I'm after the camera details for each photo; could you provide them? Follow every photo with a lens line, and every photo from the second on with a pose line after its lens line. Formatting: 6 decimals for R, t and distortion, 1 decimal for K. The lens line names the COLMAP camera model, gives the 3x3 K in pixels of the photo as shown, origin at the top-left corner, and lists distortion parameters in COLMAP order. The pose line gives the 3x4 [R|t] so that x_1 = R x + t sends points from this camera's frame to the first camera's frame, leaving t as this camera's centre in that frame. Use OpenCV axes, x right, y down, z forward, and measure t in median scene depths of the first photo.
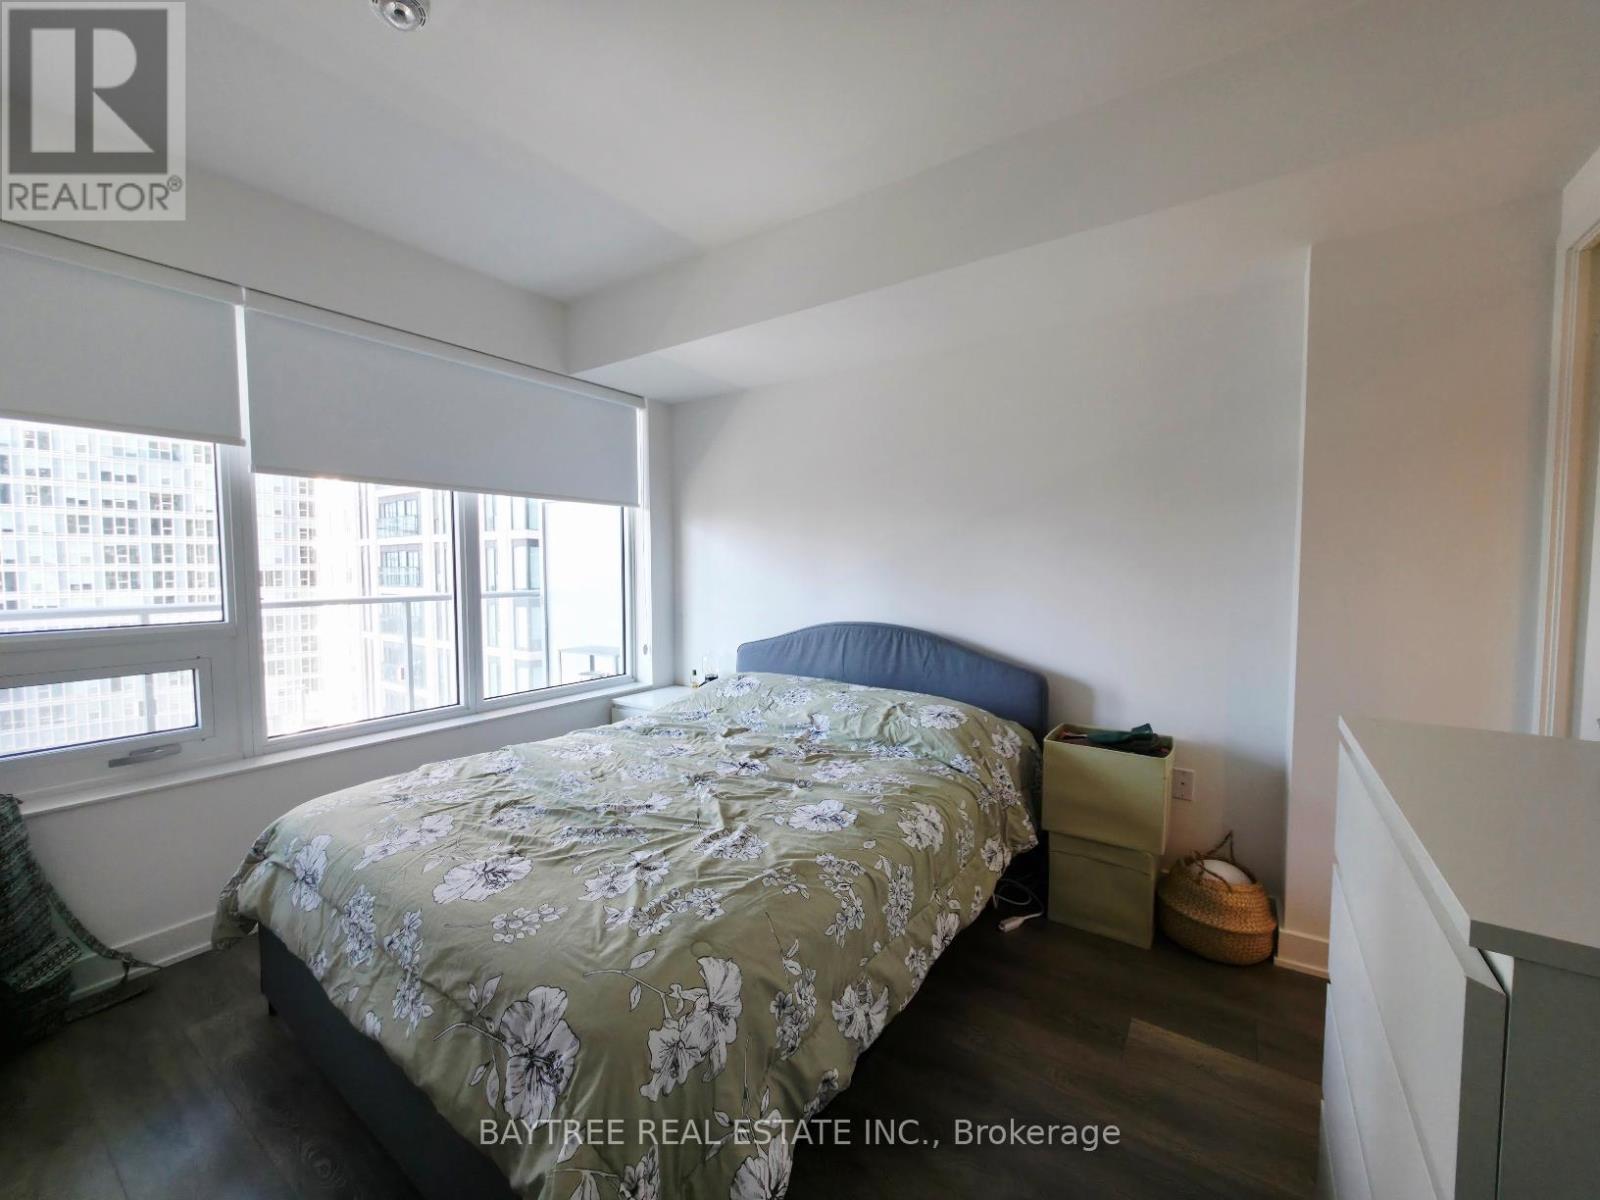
lens RADIAL K [[636.7, 0, 793.4], [0, 636.7, 602.3], [0, 0, 1]] dist [0.001786, -0.000503]
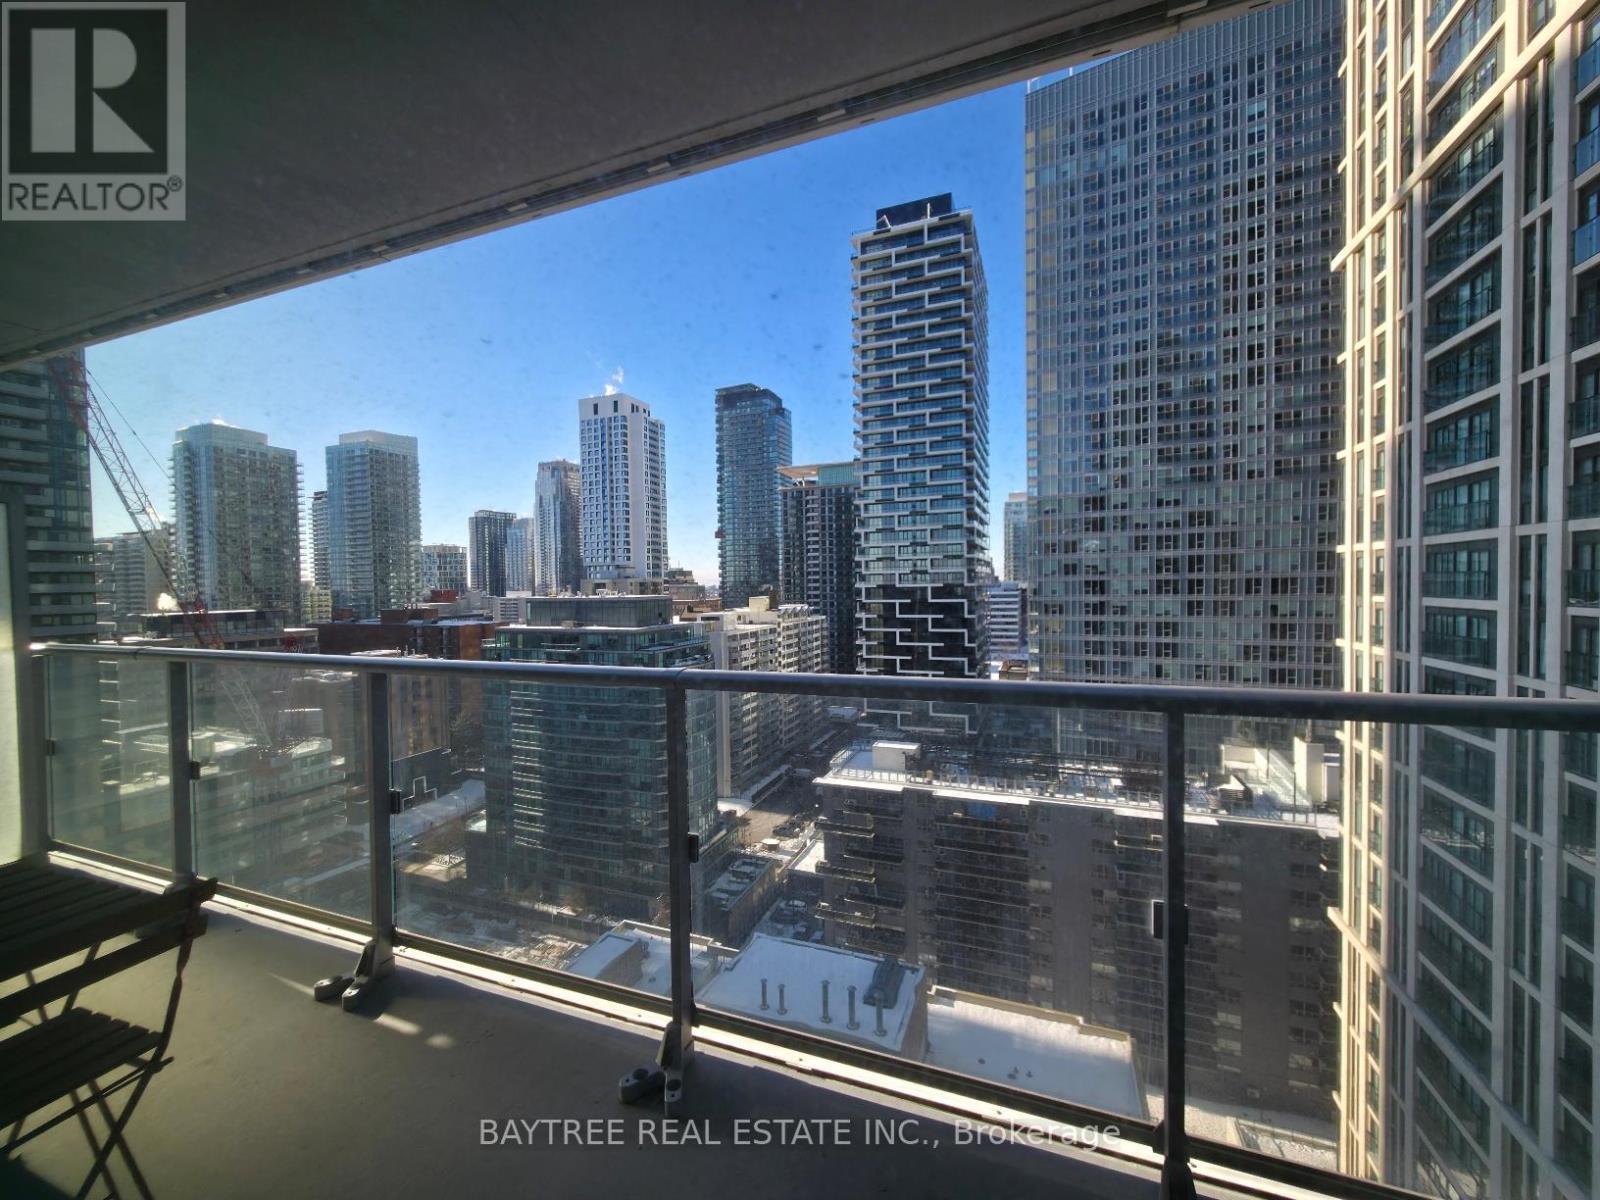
lens RADIAL K [[636.7, 0, 792.8], [0, 636.7, 598.4], [0, 0, 1]] dist [0.001786, -0.000503]
pose [[0.228824, 0.022066, -0.973218, -0.057186], [-0.039124, 0.999144, 0.013455, -0.001869], [0.972681, 0.034998, 0.229491, 0.049697]]
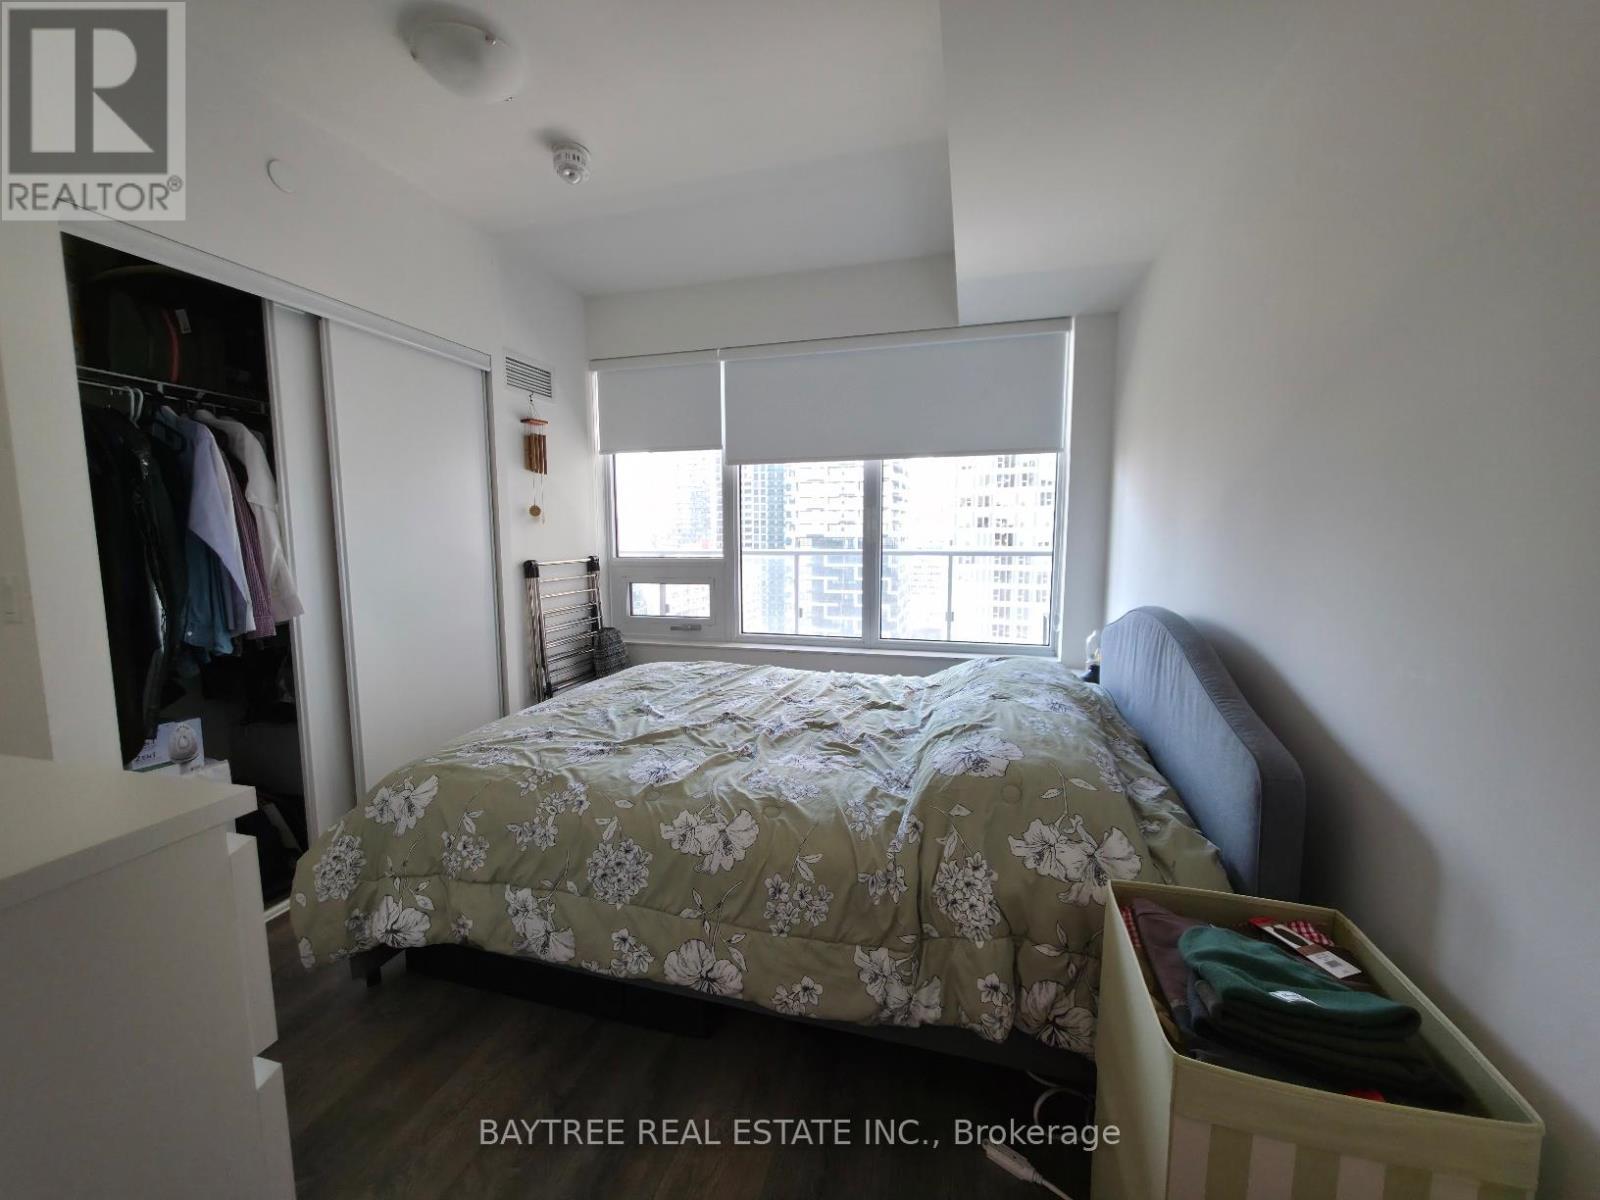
lens RADIAL K [[636.7, 0, 798.5], [0, 636.7, 602.8], [0, 0, 1]] dist [0.001786, -0.000503]
pose [[0.336241, 0.106210, -0.935768, 0.044312], [-0.051132, 0.994214, 0.094471, -0.001165], [0.940387, 0.016083, 0.339726, 0.037540]]
